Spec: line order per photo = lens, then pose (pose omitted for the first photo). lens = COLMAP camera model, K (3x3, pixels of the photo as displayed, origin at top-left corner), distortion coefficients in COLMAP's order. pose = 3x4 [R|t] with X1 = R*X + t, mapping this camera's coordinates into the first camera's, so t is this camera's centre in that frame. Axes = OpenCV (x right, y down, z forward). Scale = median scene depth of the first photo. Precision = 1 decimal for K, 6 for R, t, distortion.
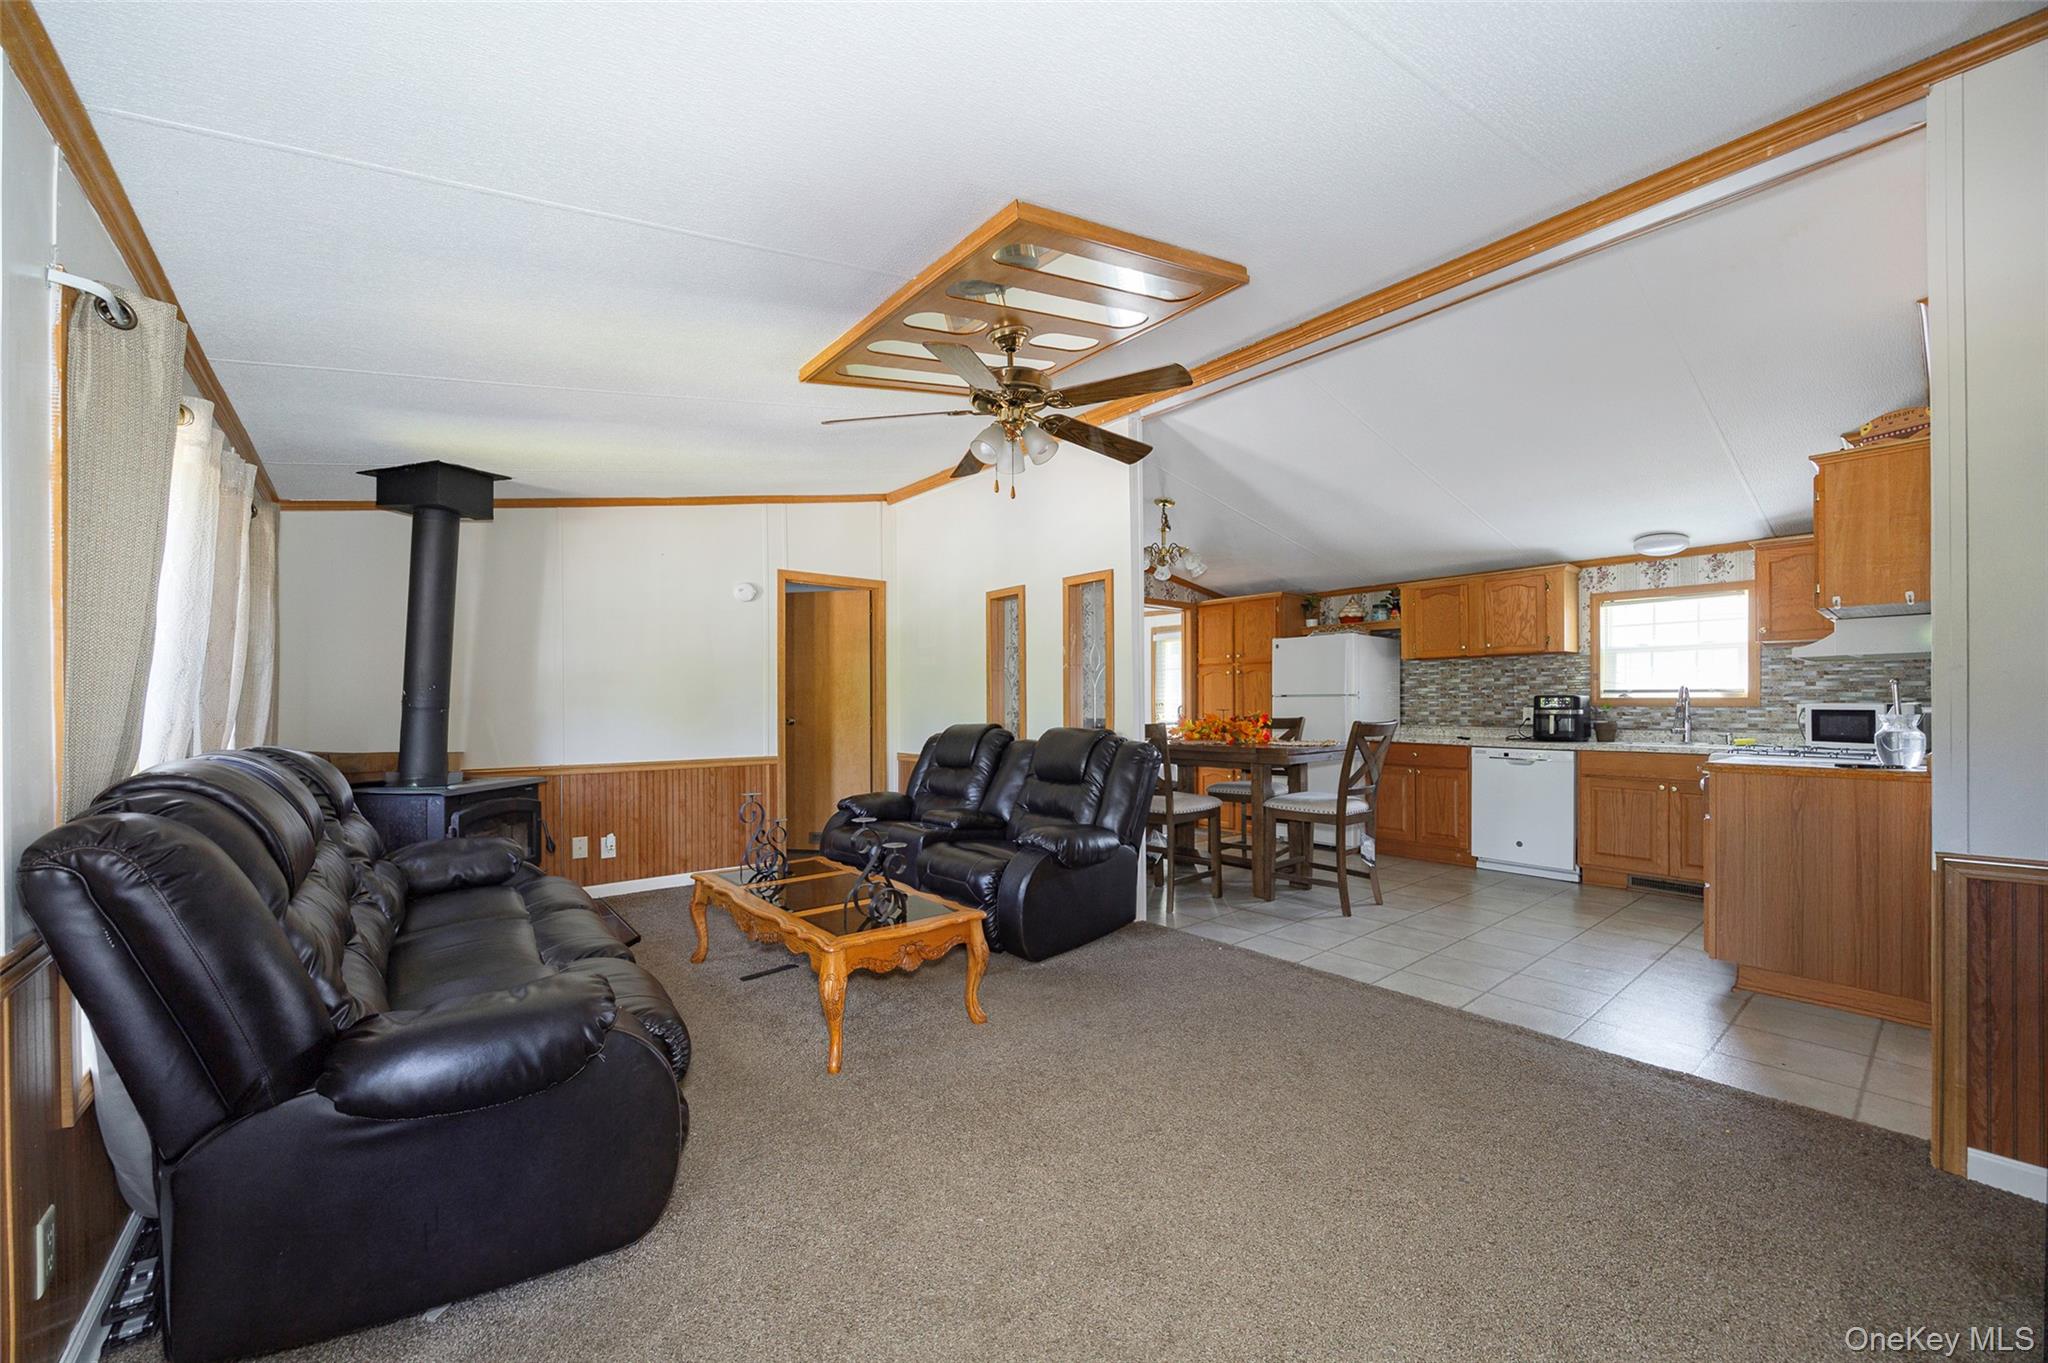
lens RADIAL K [[783.7, 0, 1024.5], [0, 783.7, 699.6], [0, 0, 1]] dist [0.000599, -0.000074]
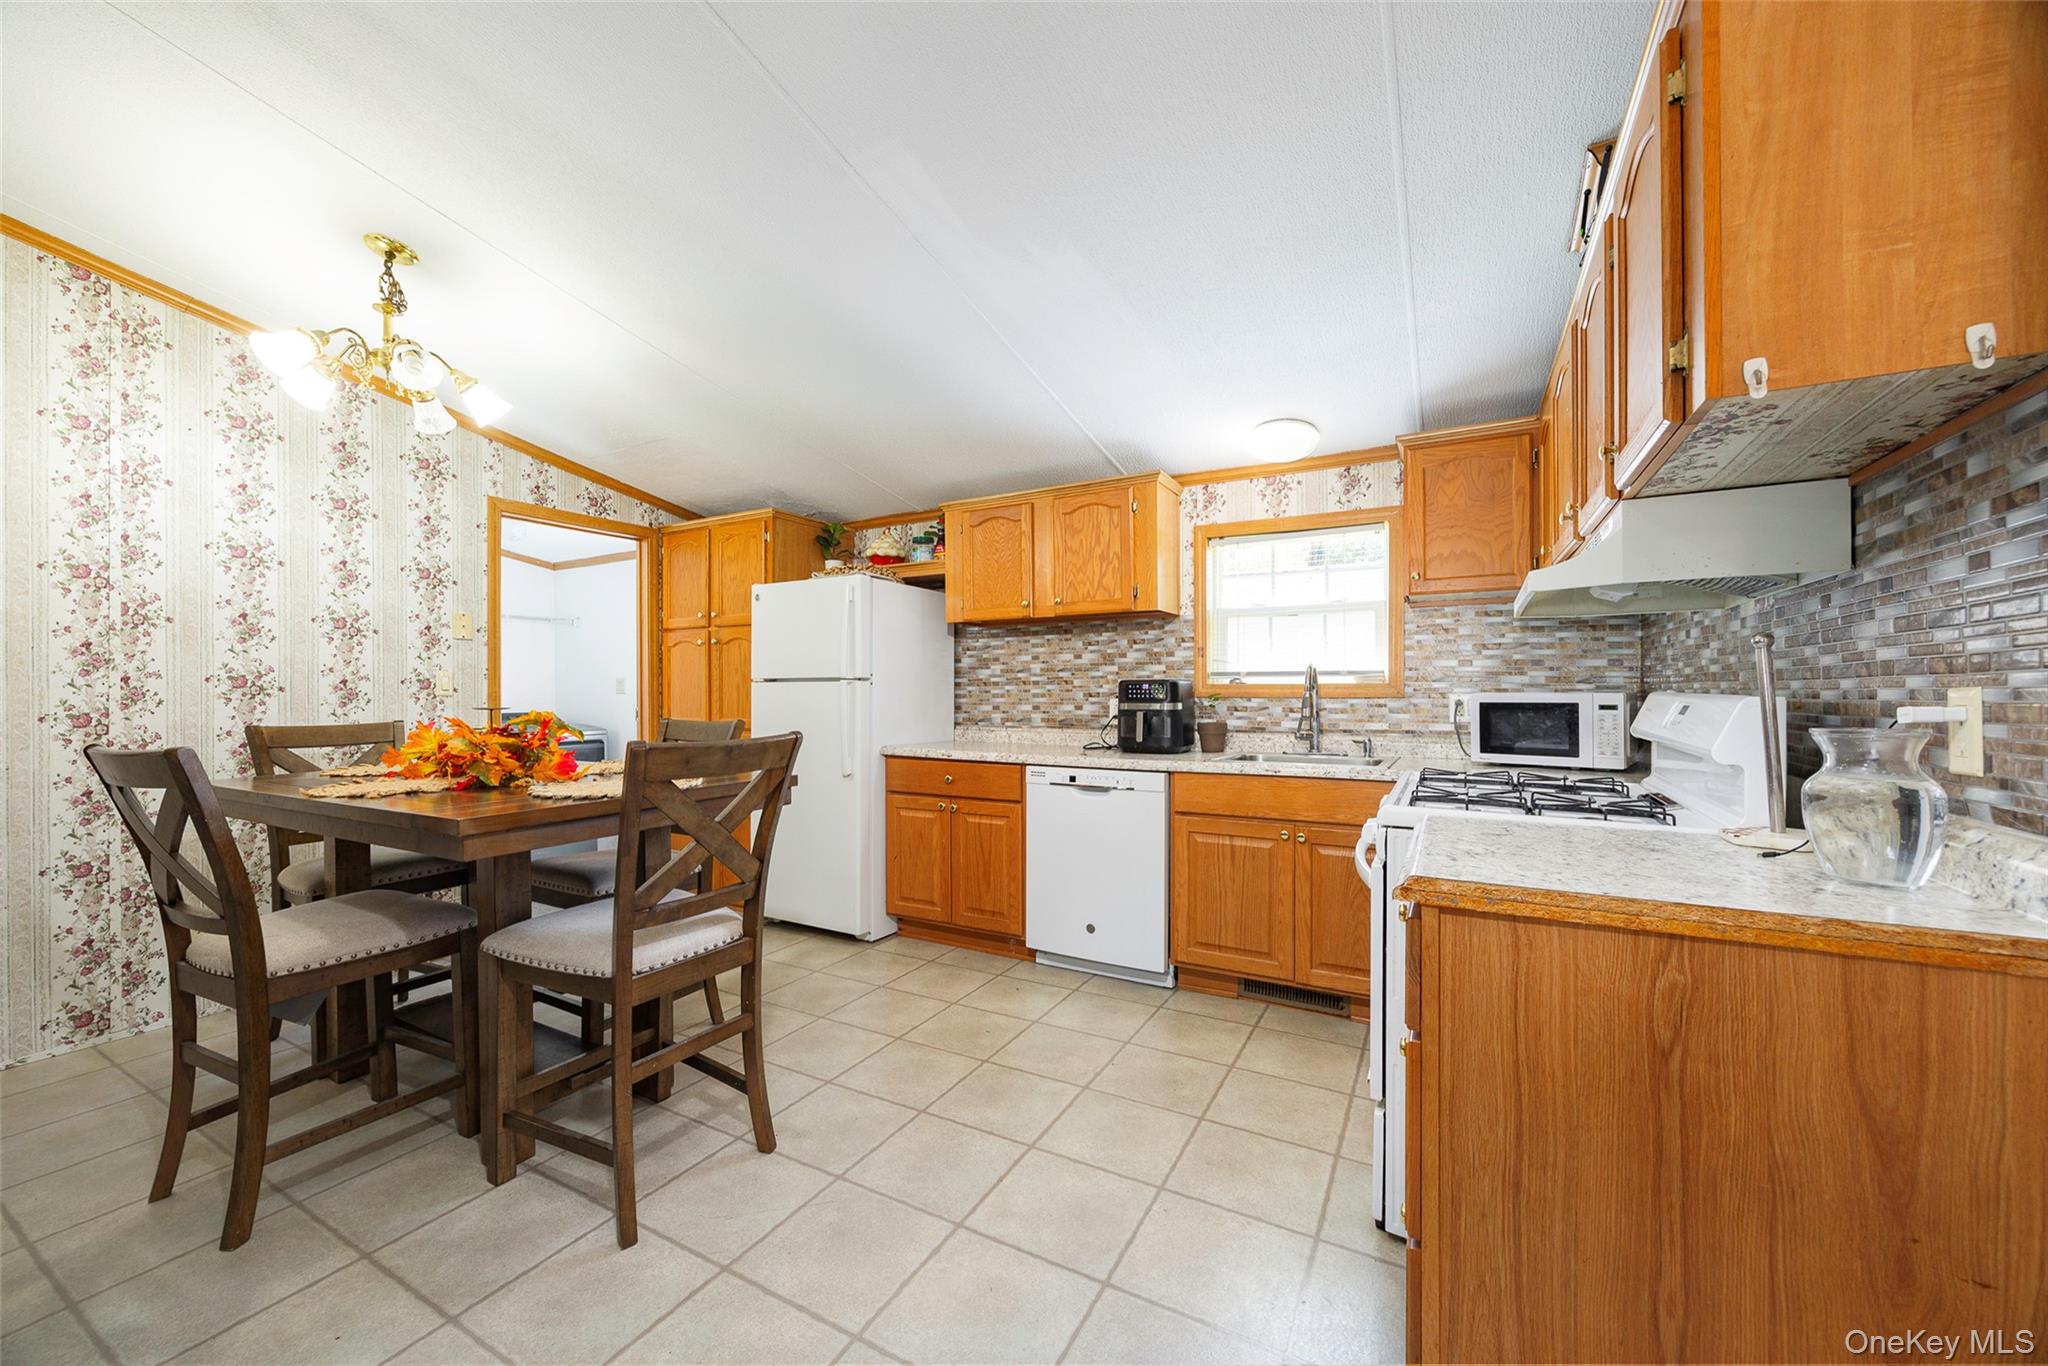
lens RADIAL K [[785.0, 0, 1024.2], [0, 785.0, 689.6], [0, 0, 1]] dist [-0.025871, 0.000010]
pose [[0.929644, 0.000168, 0.368459, 0.354271], [-0.000979, 0.999997, 0.002016, 0.000998], [-0.368458, -0.002235, 0.929642, 0.450472]]
